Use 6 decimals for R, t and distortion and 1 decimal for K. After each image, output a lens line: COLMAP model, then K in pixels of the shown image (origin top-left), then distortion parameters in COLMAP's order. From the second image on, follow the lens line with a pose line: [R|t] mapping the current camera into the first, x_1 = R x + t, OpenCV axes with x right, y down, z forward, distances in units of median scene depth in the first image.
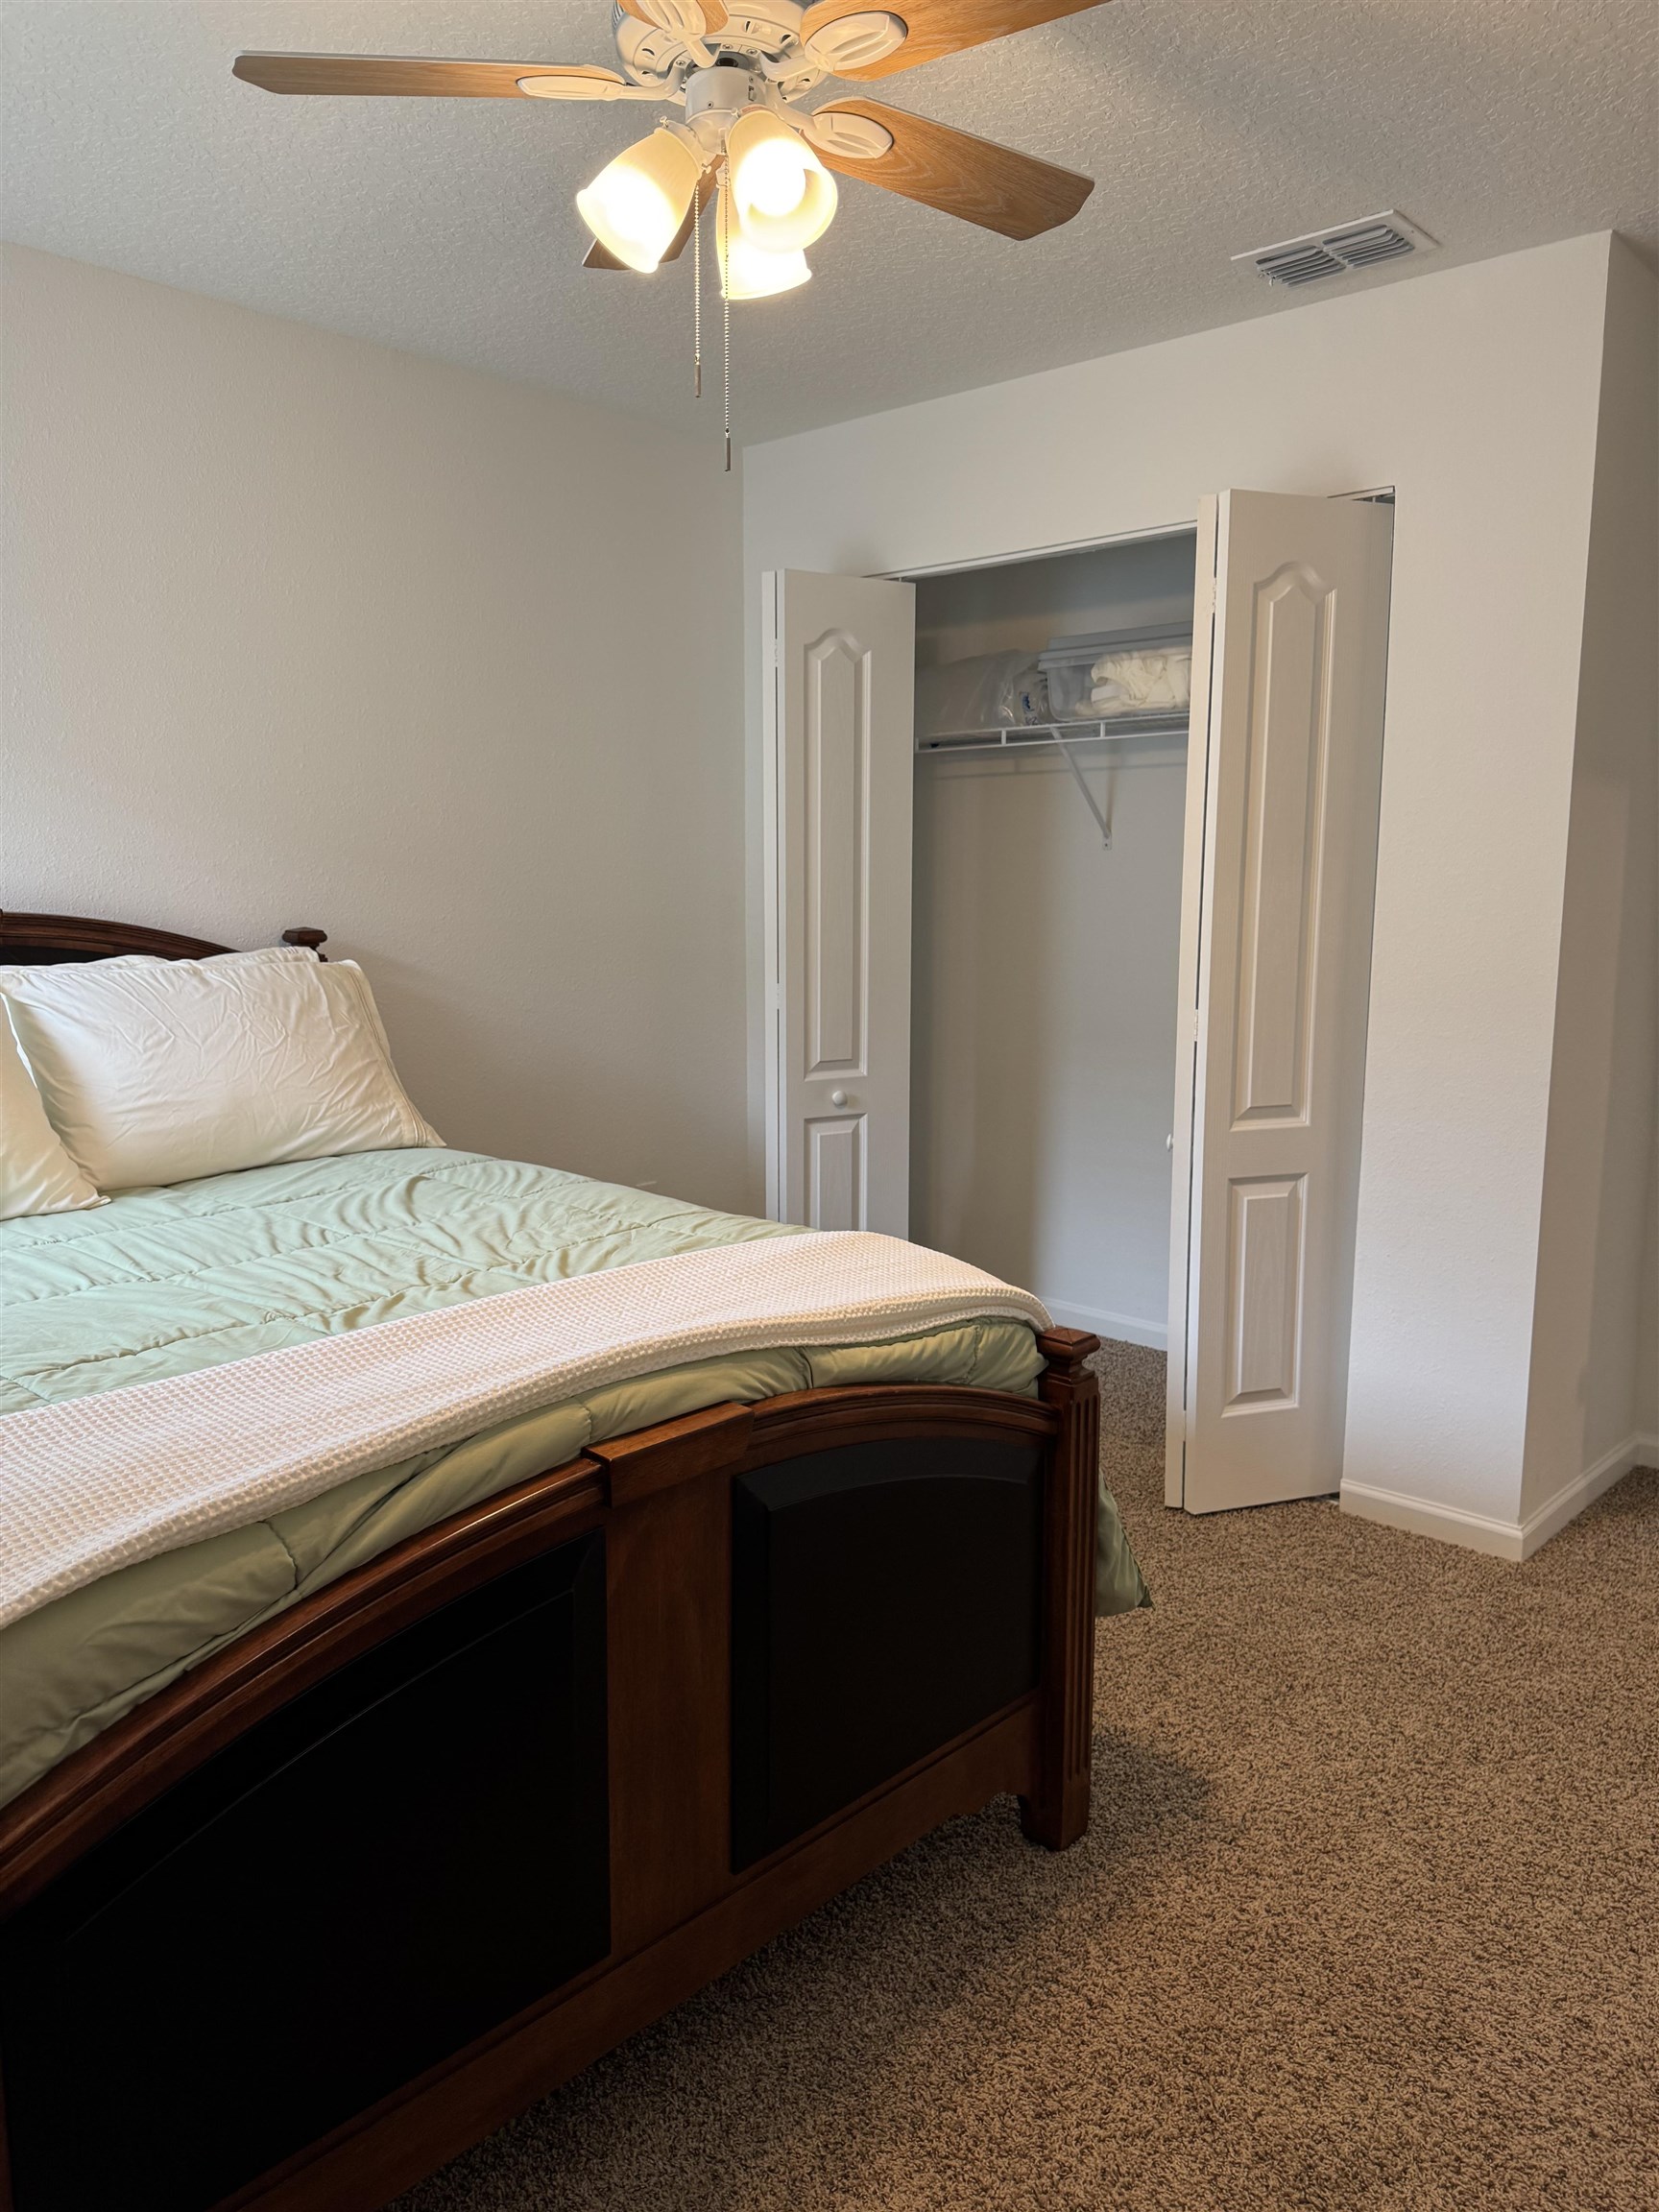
lens RADIAL K [[1557.9, 0, 823.0], [0, 1557.9, 1112.7], [0, 0, 1]] dist [0.053787, -0.000530]
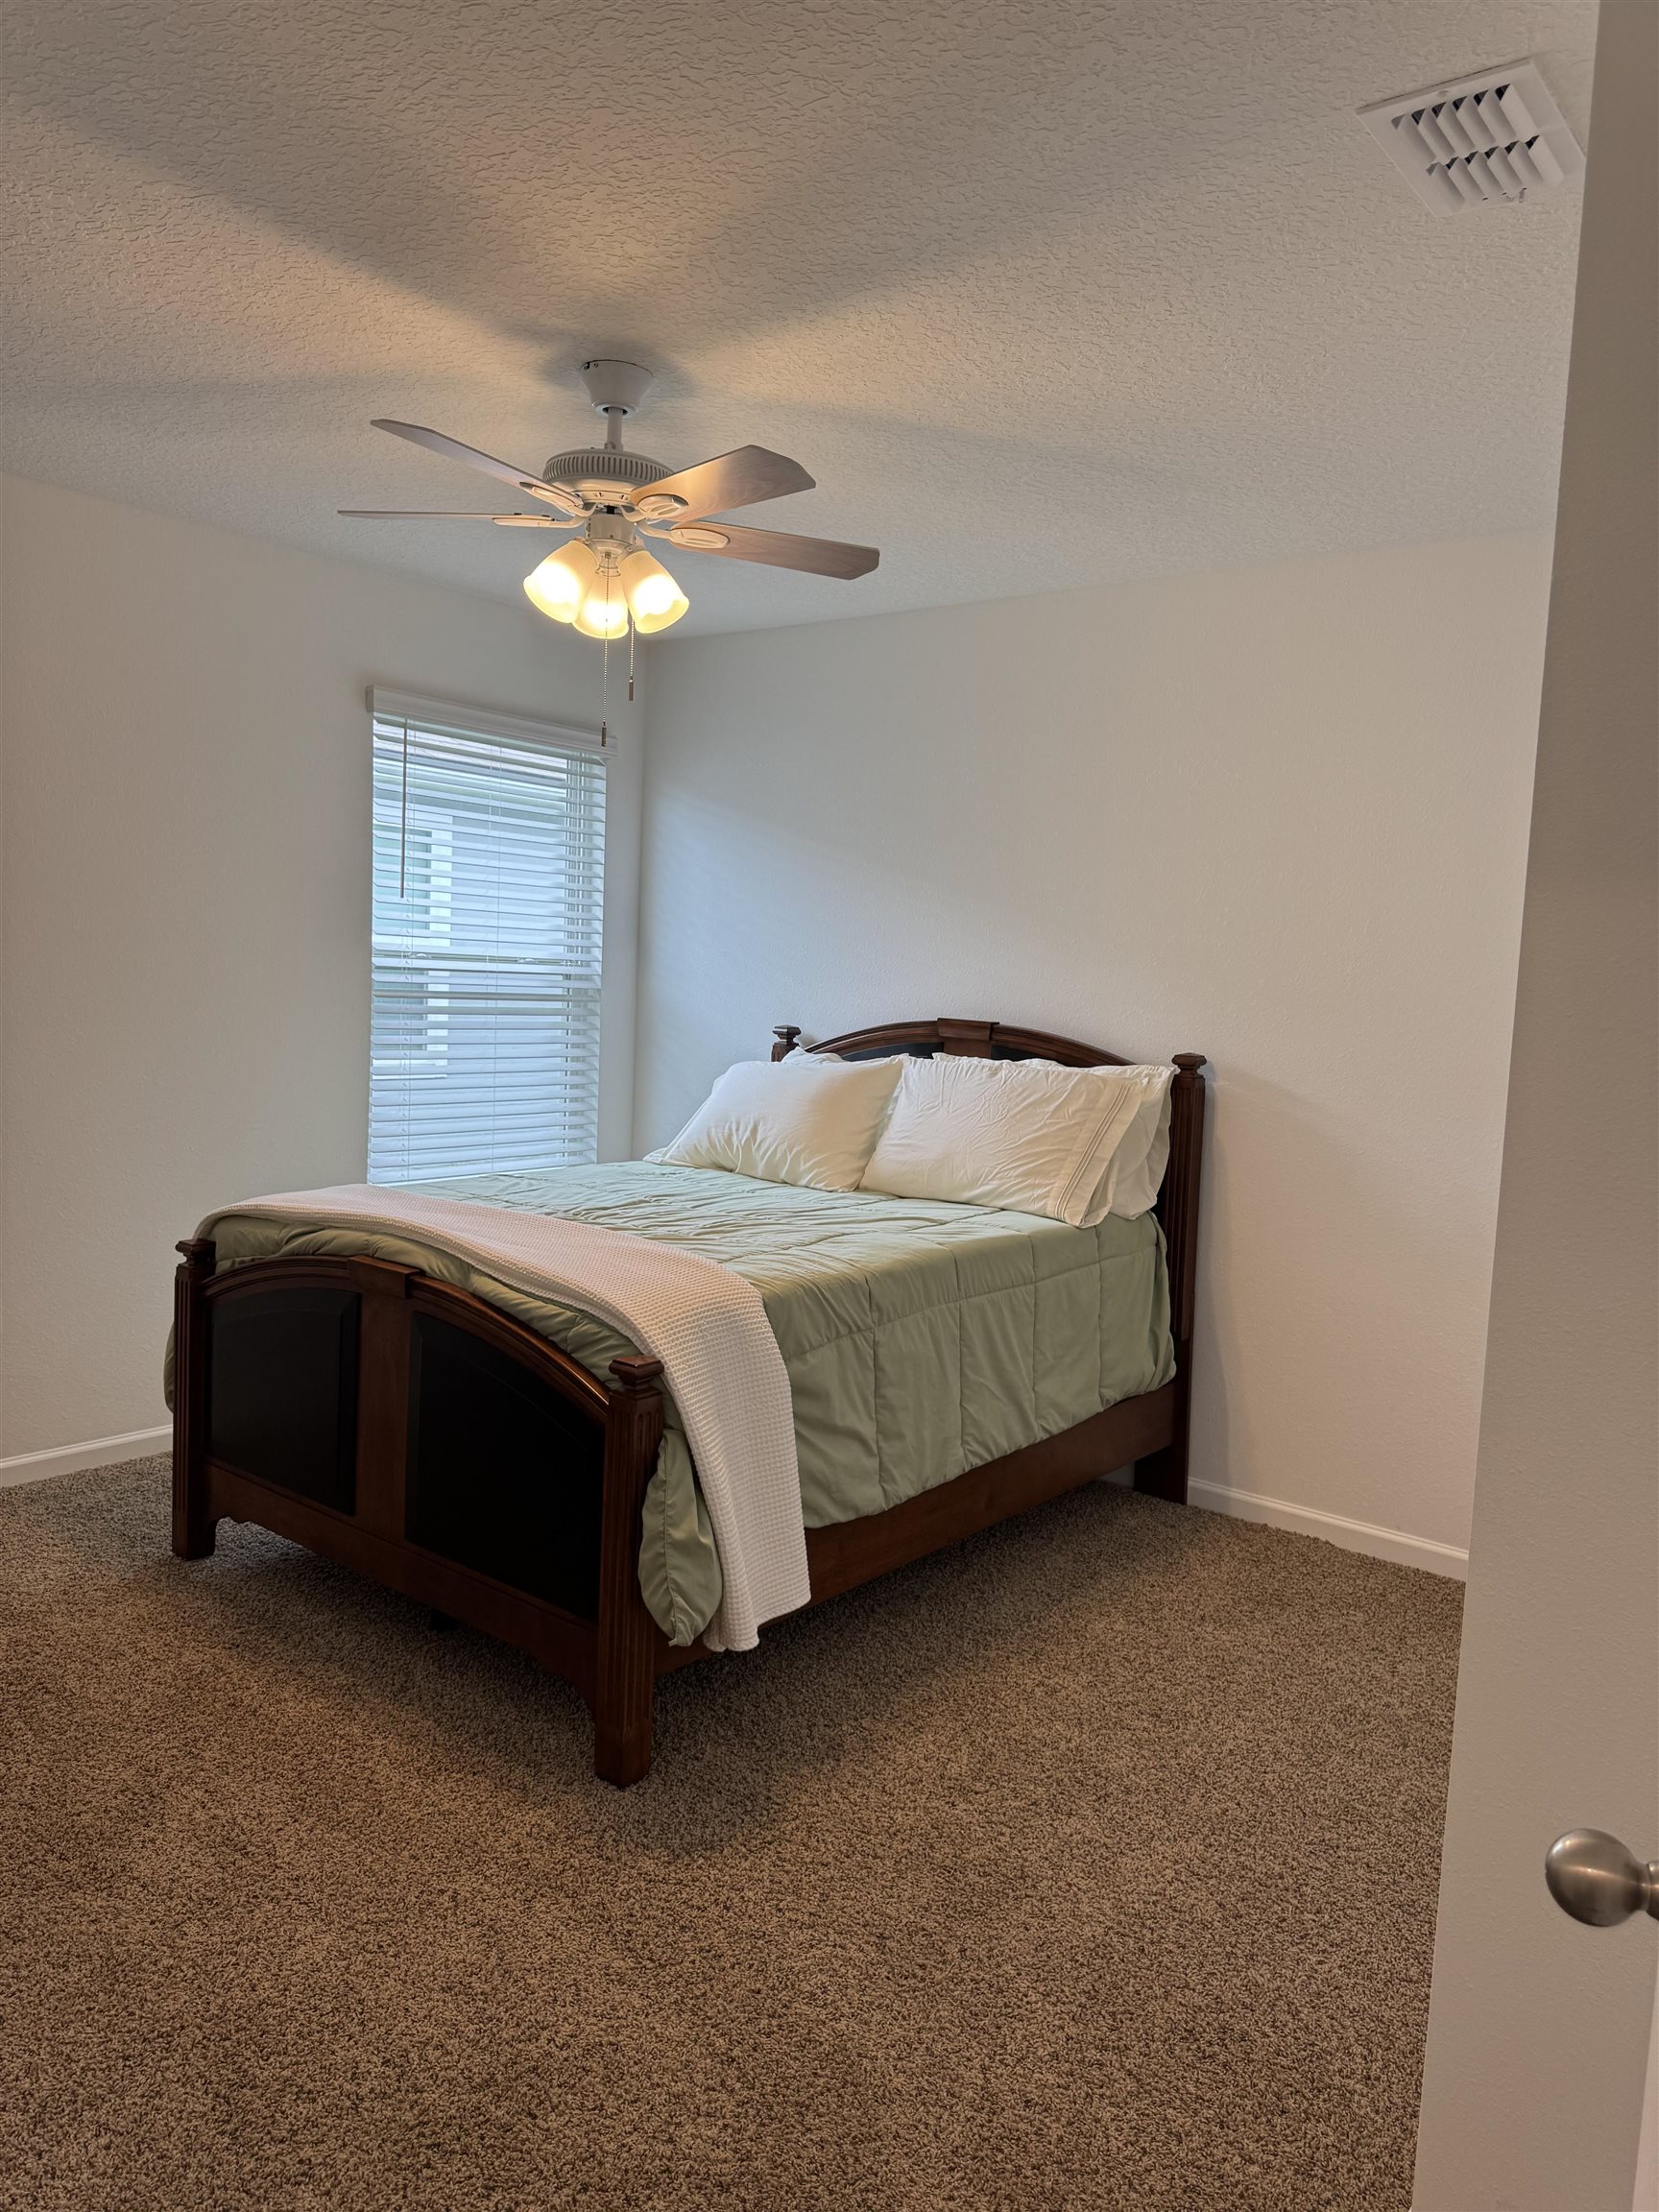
lens RADIAL K [[1557.9, 0, 831.4], [0, 1557.9, 1104.8], [0, 0, 1]] dist [0.053787, -0.000530]
pose [[0.079754, 0.089437, -0.992794, 1.461335], [-0.196353, 0.977863, 0.072318, -0.188236], [0.977284, 0.189170, 0.095550, 1.040701]]
